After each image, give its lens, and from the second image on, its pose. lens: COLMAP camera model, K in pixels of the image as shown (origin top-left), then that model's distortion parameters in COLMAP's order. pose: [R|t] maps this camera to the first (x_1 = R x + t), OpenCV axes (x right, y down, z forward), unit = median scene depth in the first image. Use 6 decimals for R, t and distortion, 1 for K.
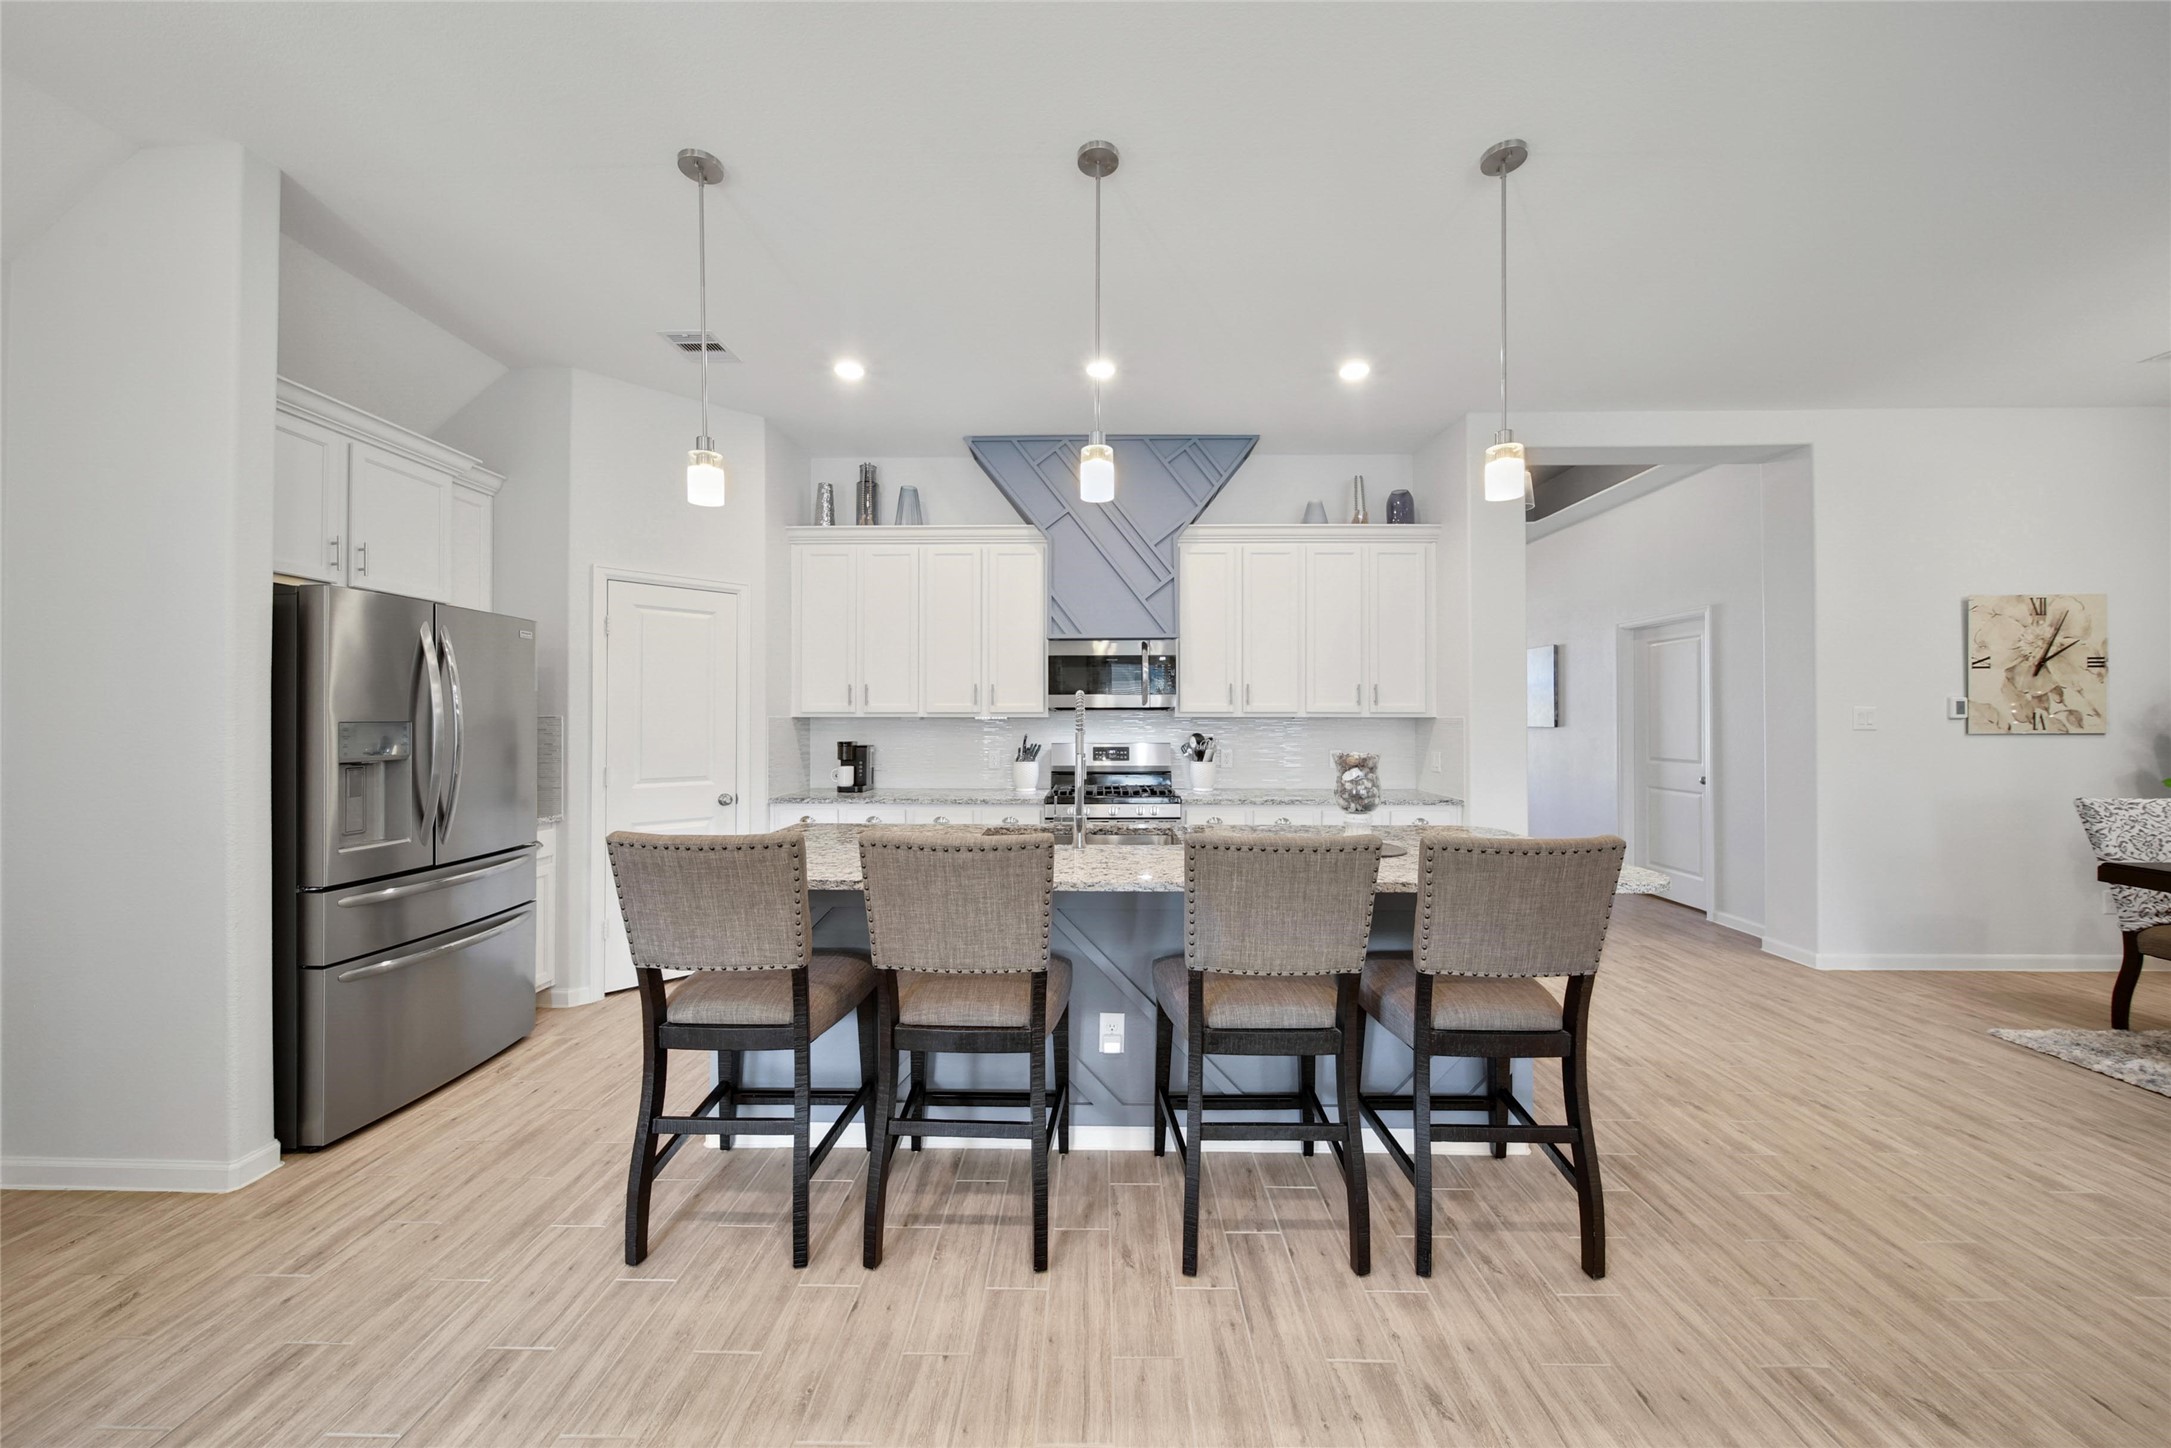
lens RADIAL K [[770.1, 0, 1097.9], [0, 770.1, 708.1], [0, 0, 1]] dist [0.001796, -0.001850]
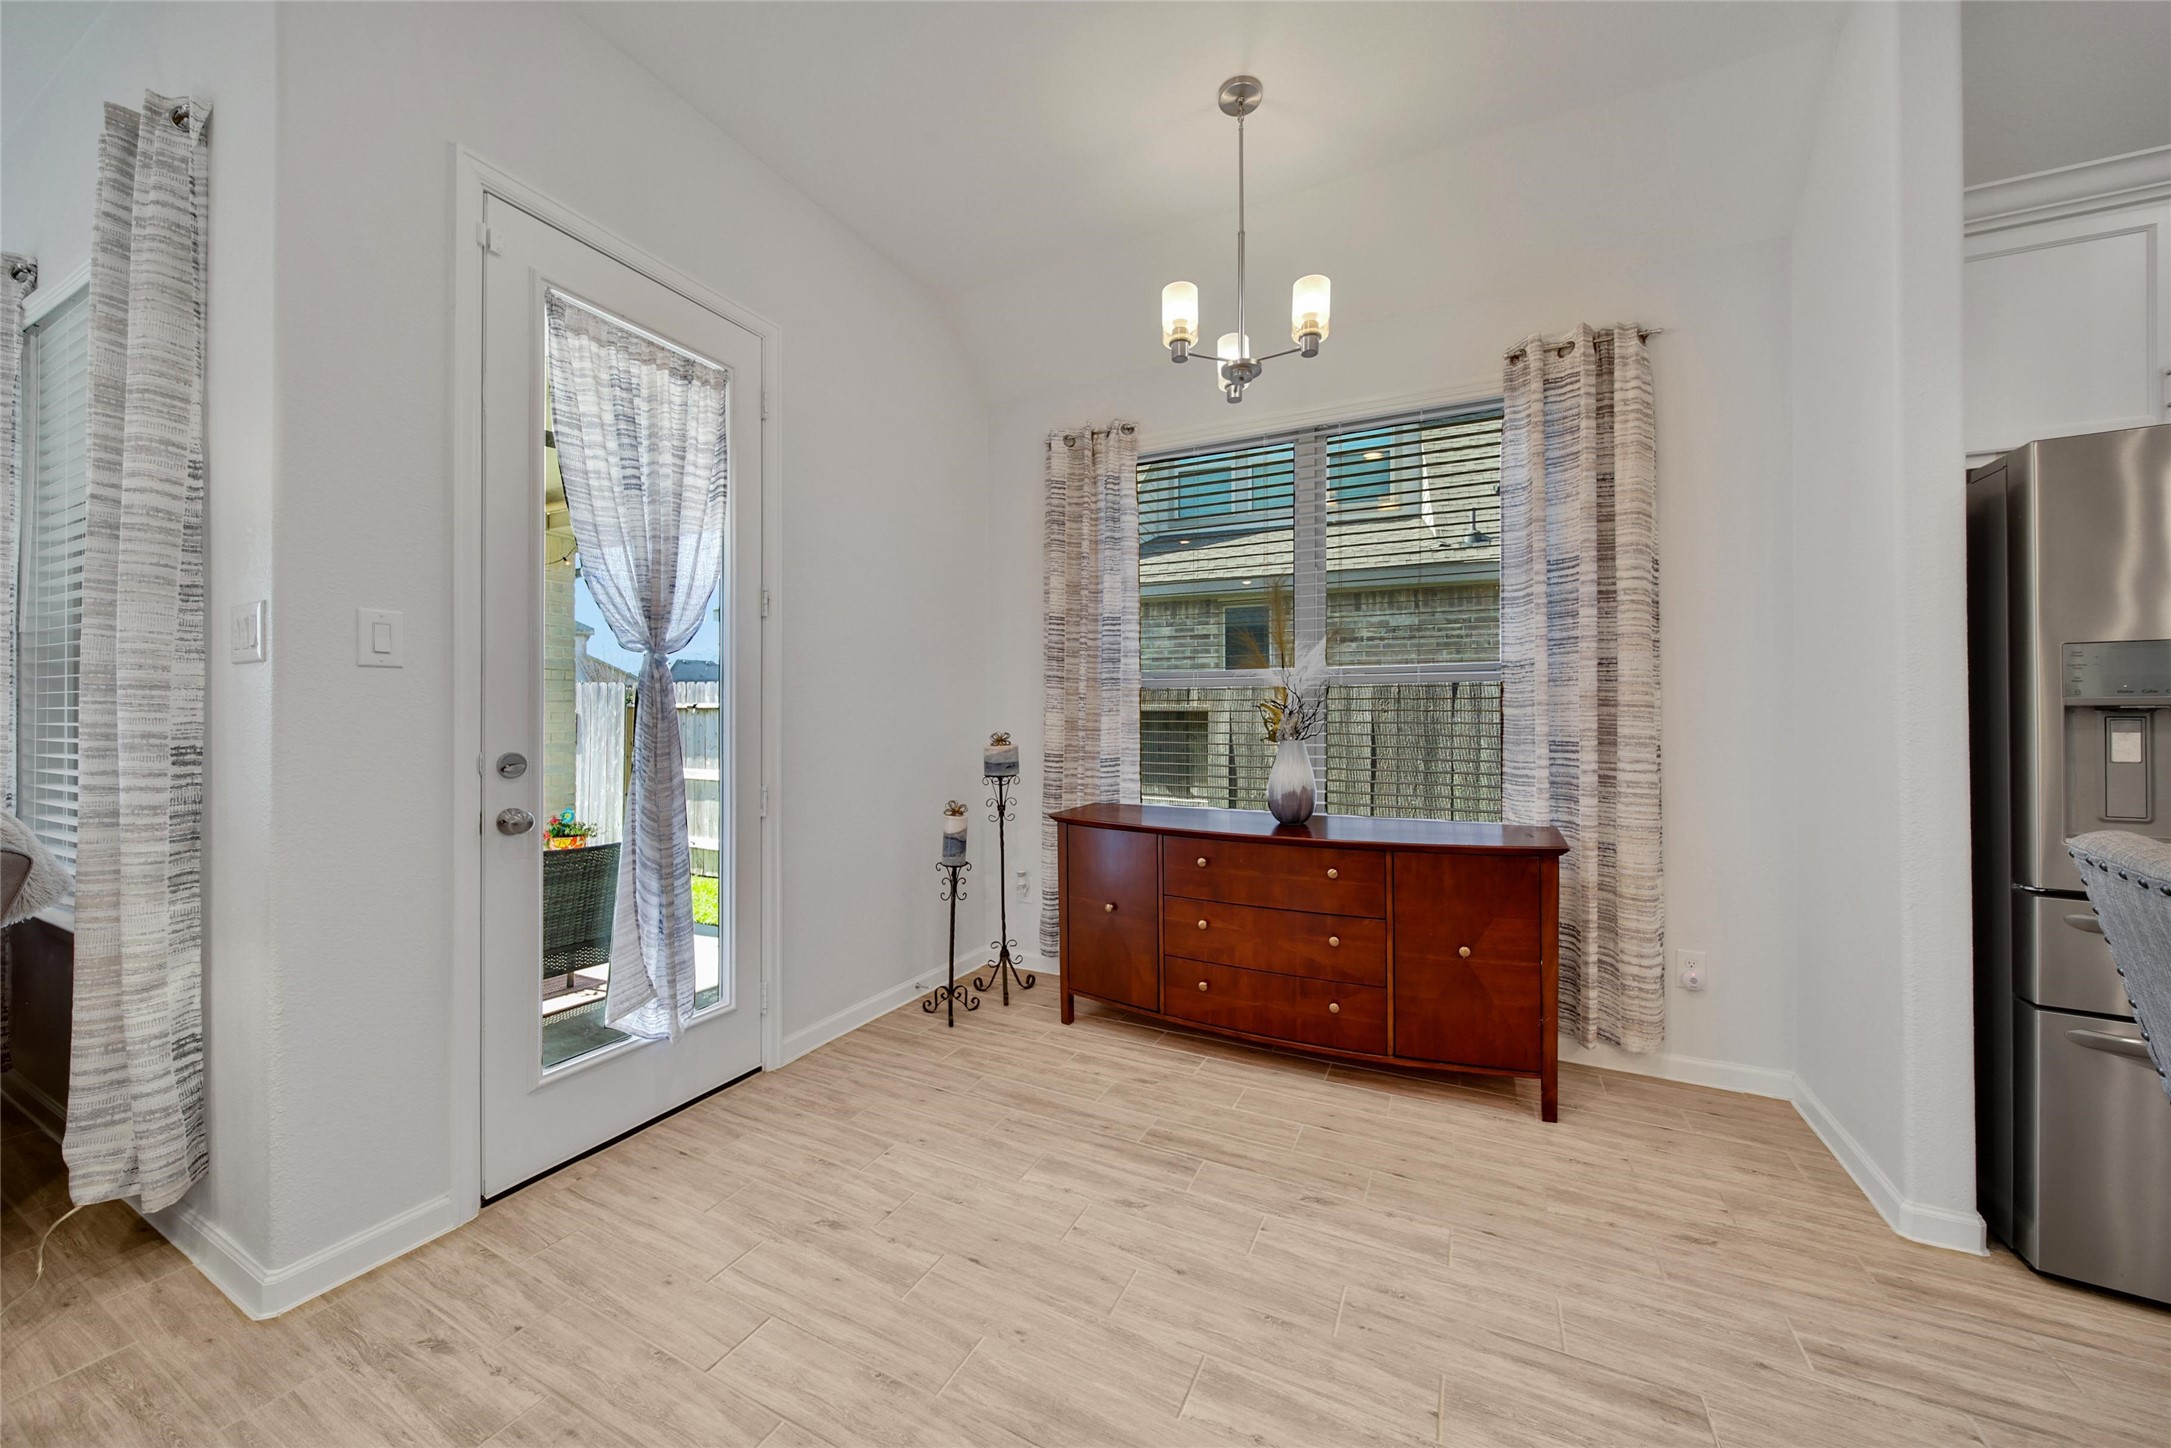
lens RADIAL K [[770.1, 0, 1093.8], [0, 770.1, 709.9], [0, 0, 1]] dist [0.001796, -0.001850]
pose [[-0.433045, -0.007824, -0.901338, -0.015611], [0.012951, 0.999805, -0.014901, 0.041846], [0.901279, -0.018126, -0.432859, 0.314532]]
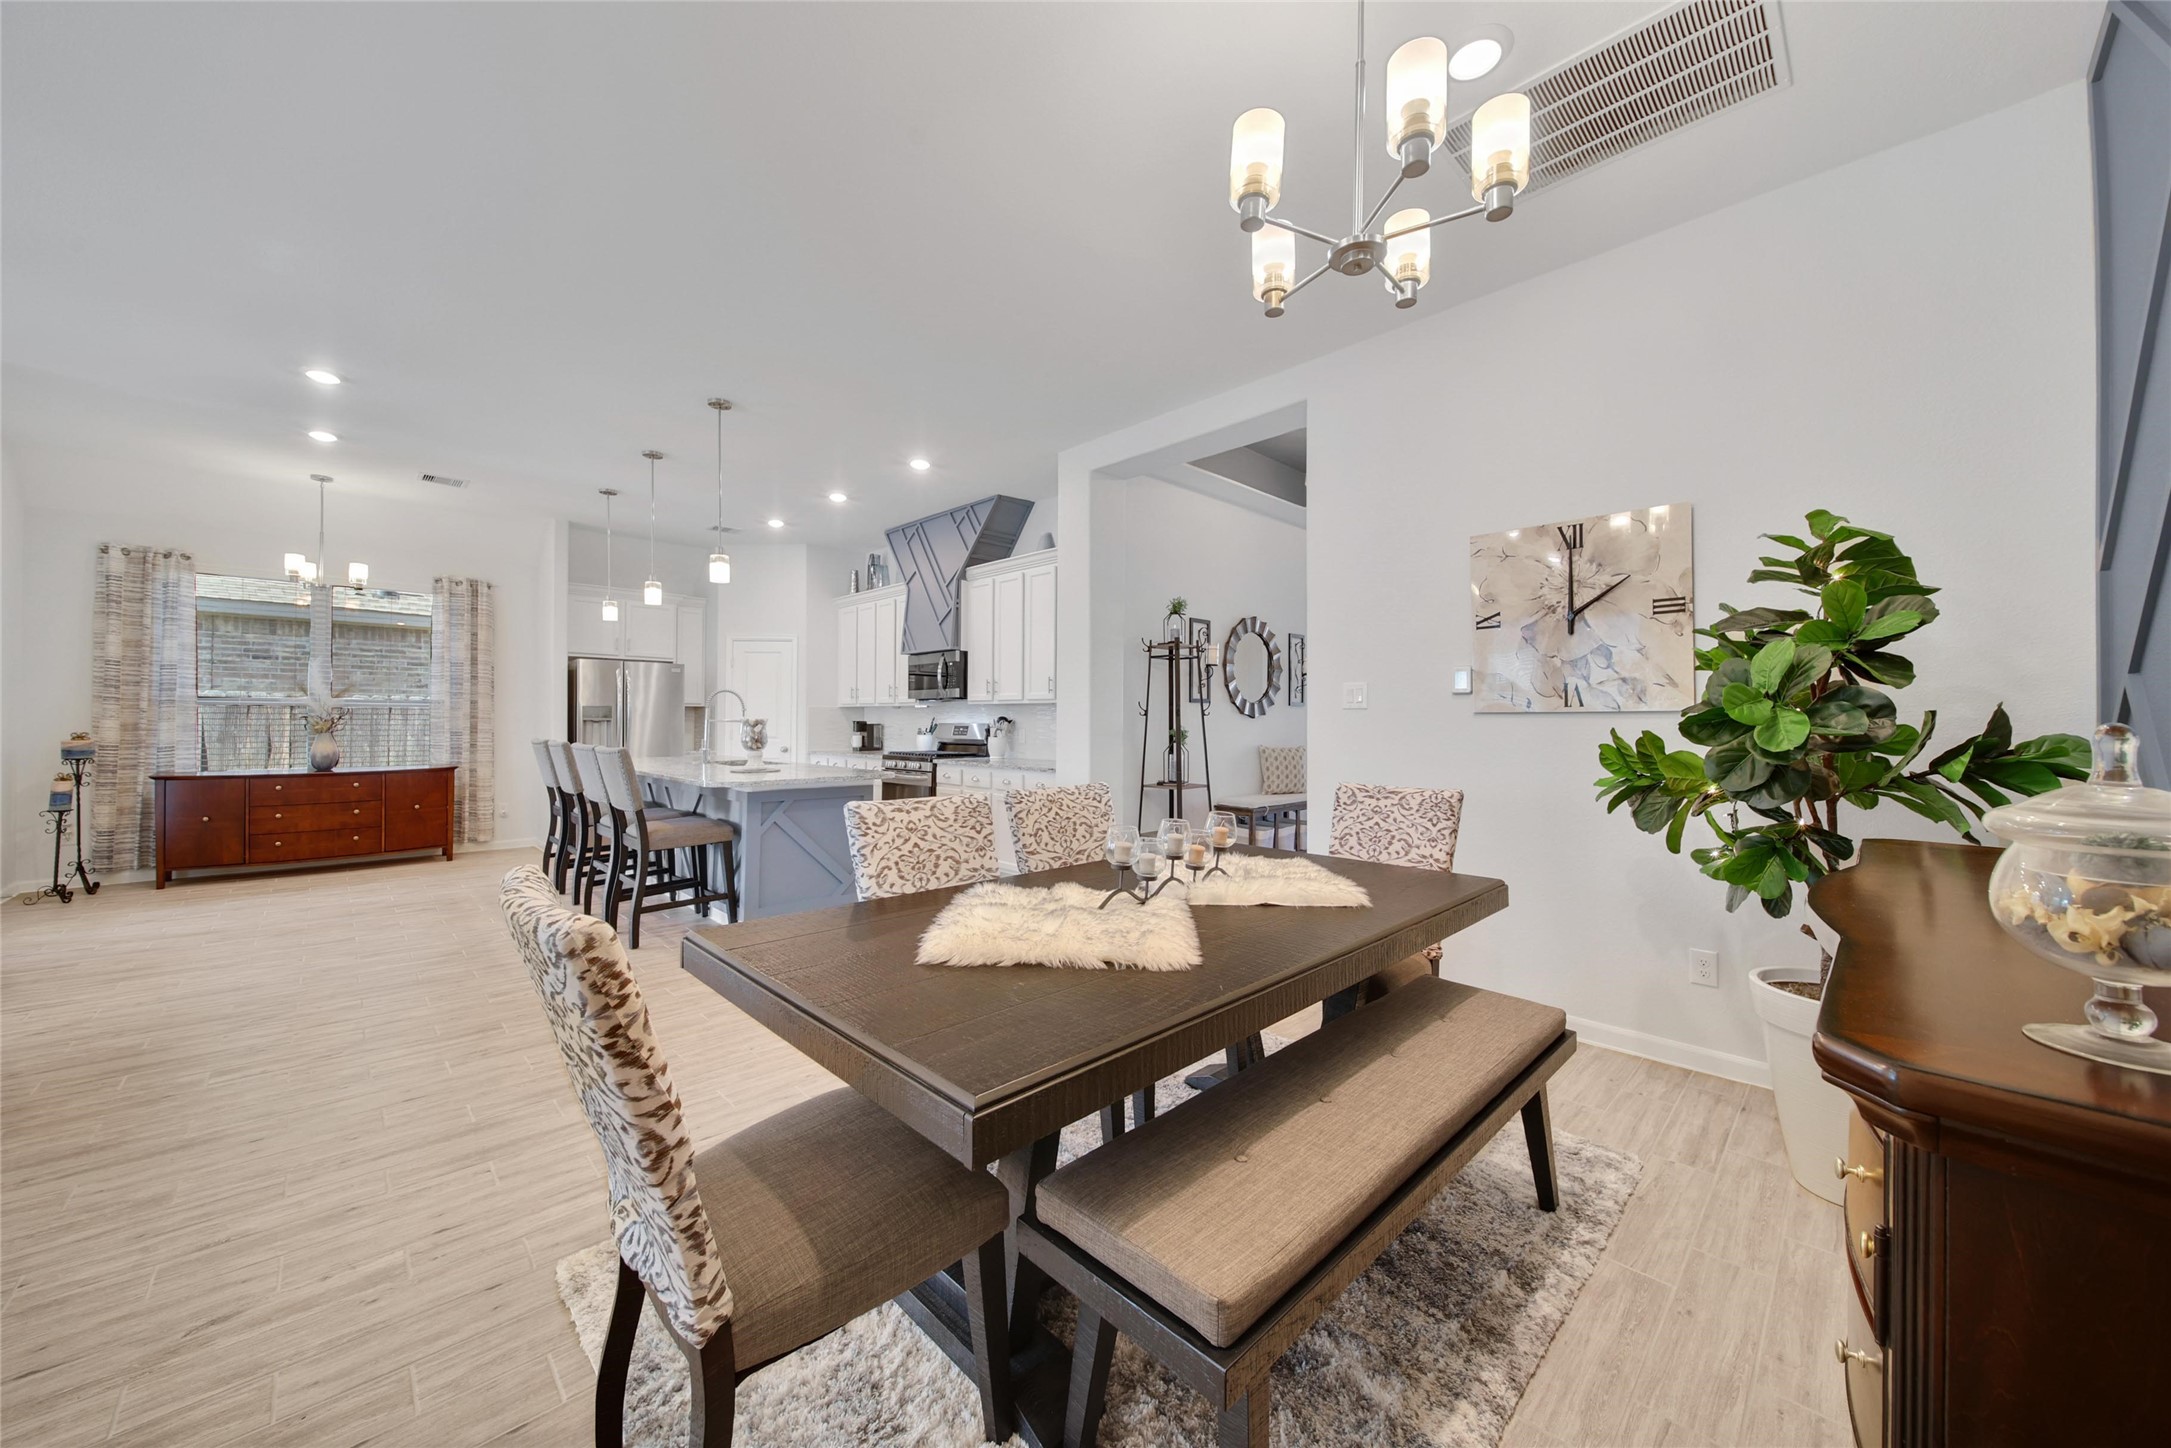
lens RADIAL K [[784.6, 0, 1074.5], [0, 784.6, 712.4], [0, 0, 1]] dist [0.002954, -0.001661]
pose [[0.701533, -0.004142, -0.712625, 1.423309], [0.007417, 0.999971, 0.001490, 0.029174], [0.712599, -0.006331, 0.701543, 0.146116]]
